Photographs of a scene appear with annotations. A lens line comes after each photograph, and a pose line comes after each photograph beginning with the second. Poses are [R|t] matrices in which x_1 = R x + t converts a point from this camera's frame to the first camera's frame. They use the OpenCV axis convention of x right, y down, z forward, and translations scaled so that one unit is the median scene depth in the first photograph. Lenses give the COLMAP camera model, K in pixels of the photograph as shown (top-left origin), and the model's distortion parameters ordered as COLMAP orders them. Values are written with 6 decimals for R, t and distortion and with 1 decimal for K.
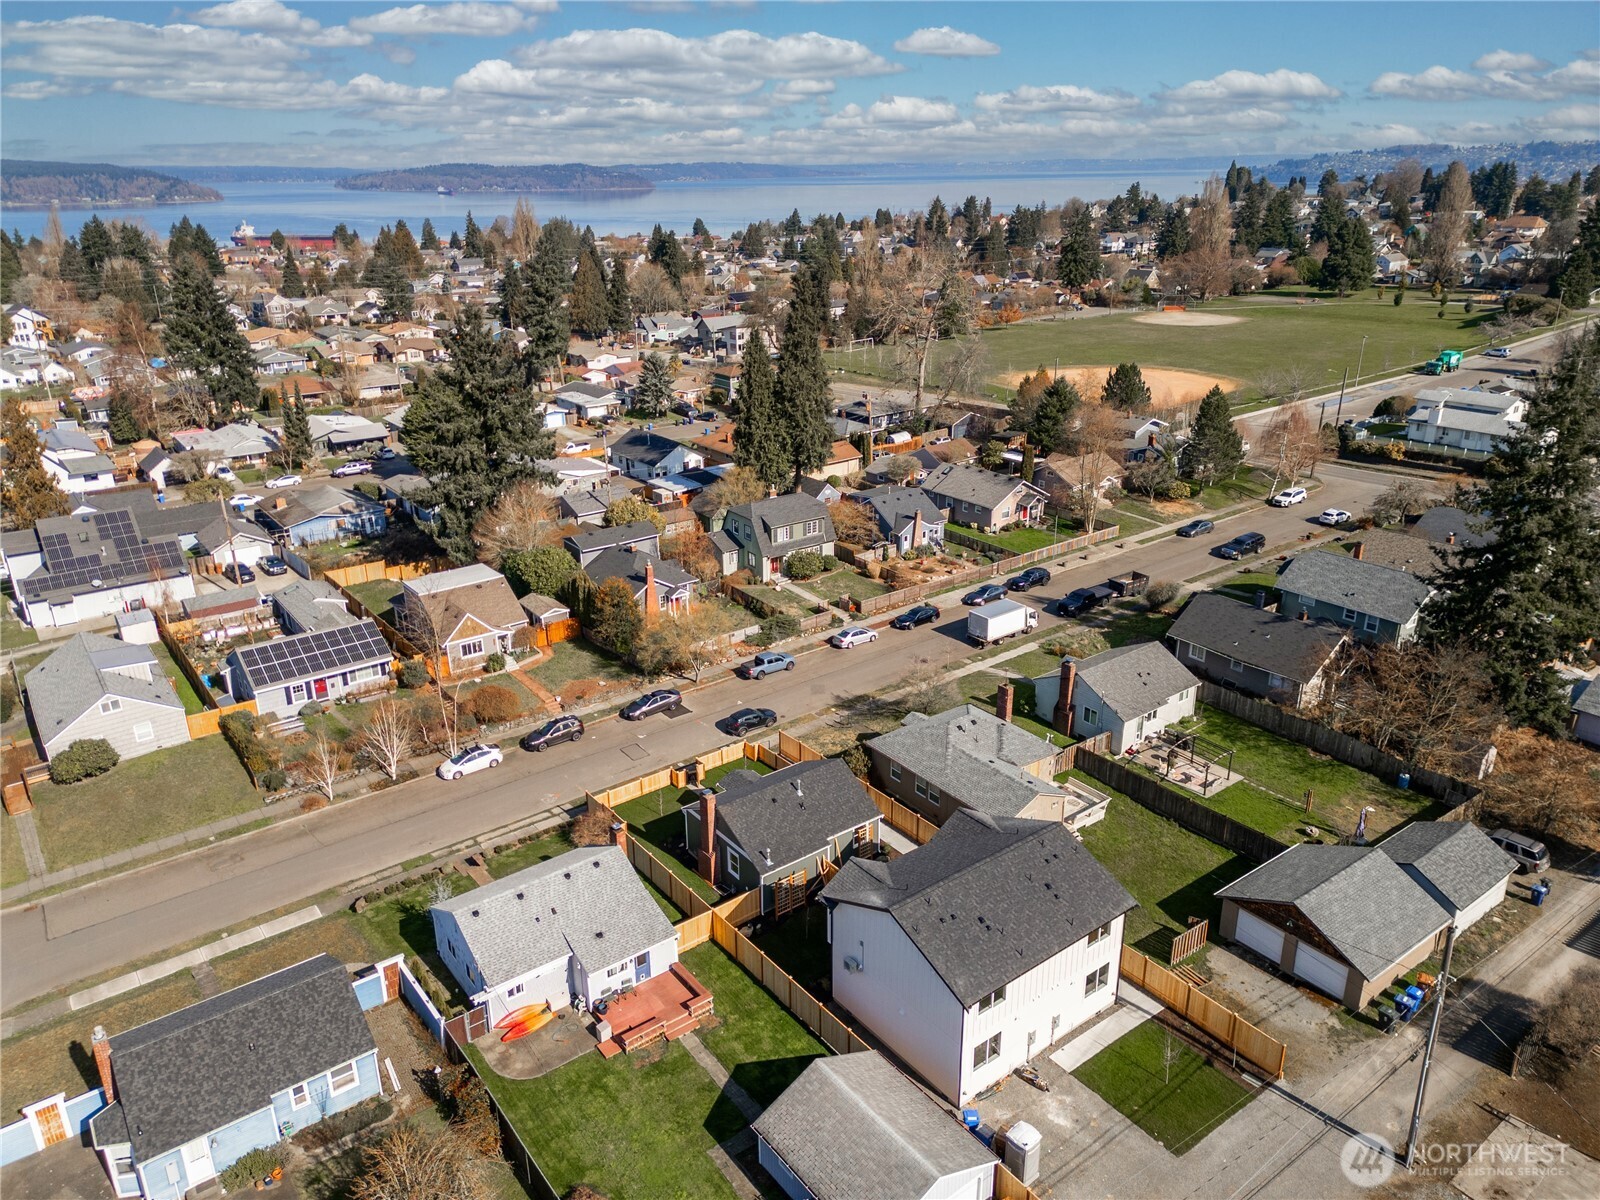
lens RADIAL K [[1104.6, 0, 808.1], [0, 1104.6, 599.6], [0, 0, 1]] dist [0.090085, -0.064011]
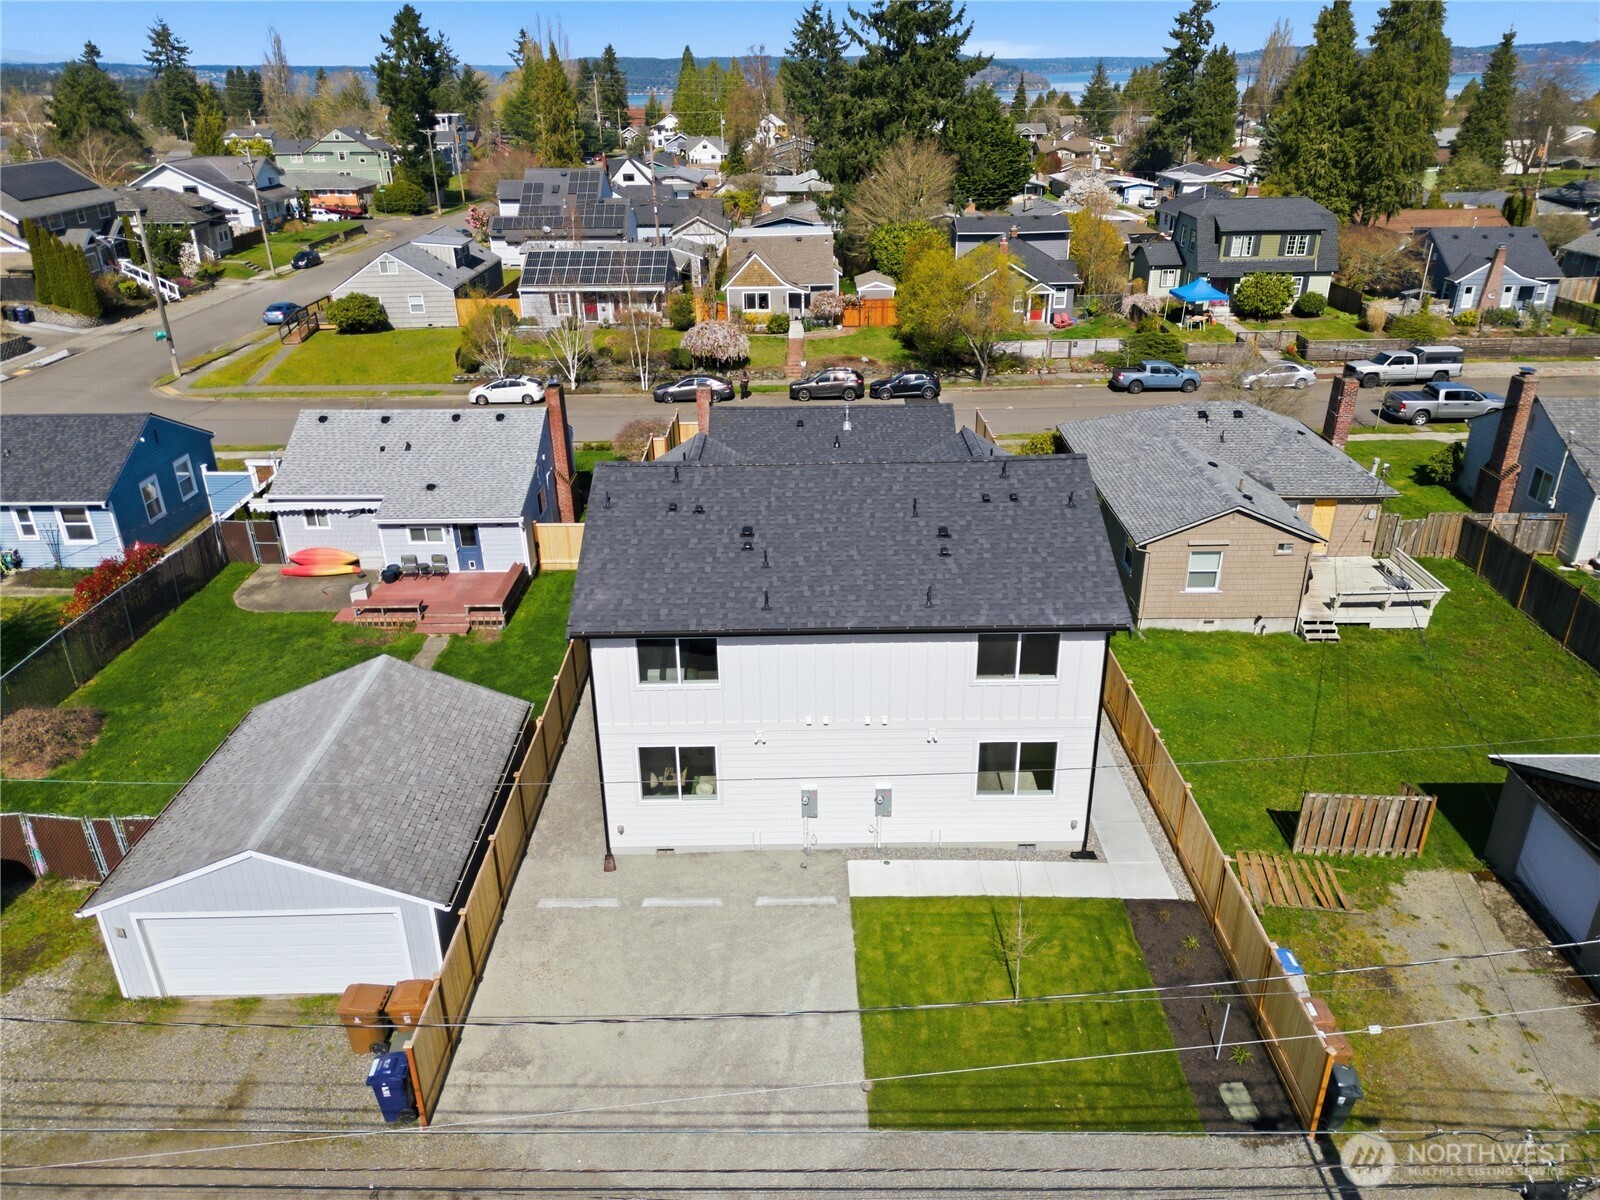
lens RADIAL K [[1129.8, 0, 800.9], [0, 1129.8, 586.8], [0, 0, 1]] dist [0.044484, -0.002684]
pose [[0.794682, 0.251345, -0.552545, 0.291687], [-0.212580, 0.967840, 0.134521, 0.153659], [0.568586, 0.010559, 0.822556, 0.387879]]
